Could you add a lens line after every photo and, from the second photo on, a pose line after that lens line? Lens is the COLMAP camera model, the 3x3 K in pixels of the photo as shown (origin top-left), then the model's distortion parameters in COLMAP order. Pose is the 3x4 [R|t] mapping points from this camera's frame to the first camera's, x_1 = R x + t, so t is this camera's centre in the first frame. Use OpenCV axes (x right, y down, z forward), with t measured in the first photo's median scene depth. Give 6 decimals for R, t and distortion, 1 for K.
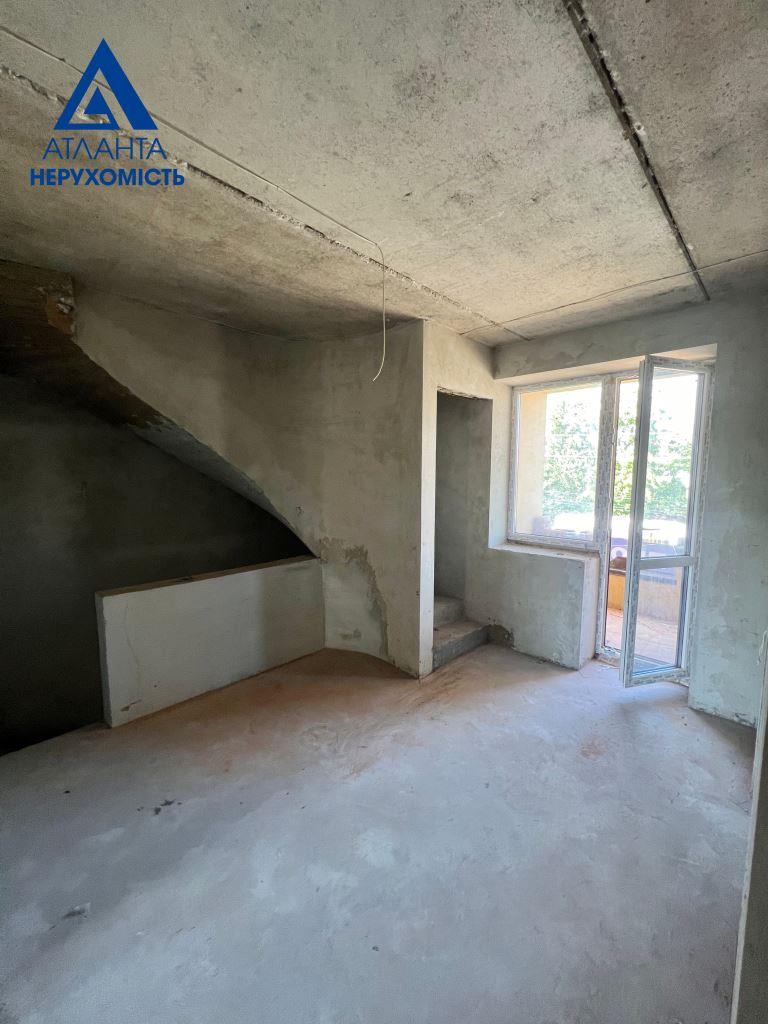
lens RADIAL K [[409.6, 0, 382.9], [0, 409.6, 511.0], [0, 0, 1]] dist [-0.004134, 0.001062]
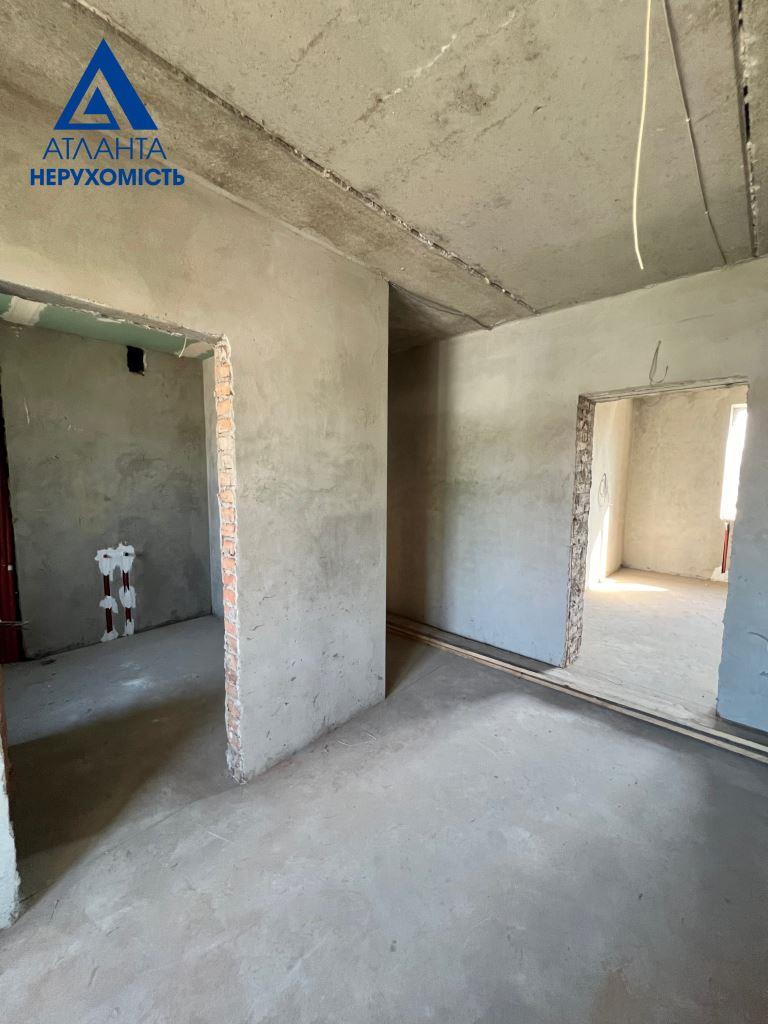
lens RADIAL K [[412.6, 0, 387.5], [0, 412.6, 516.8], [0, 0, 1]] dist [-0.001099, -0.000055]
pose [[-0.999868, -0.015090, -0.005996, 0.360033], [-0.016003, 0.978341, 0.206382, -0.159883], [0.002752, 0.206450, -0.978453, 2.004088]]
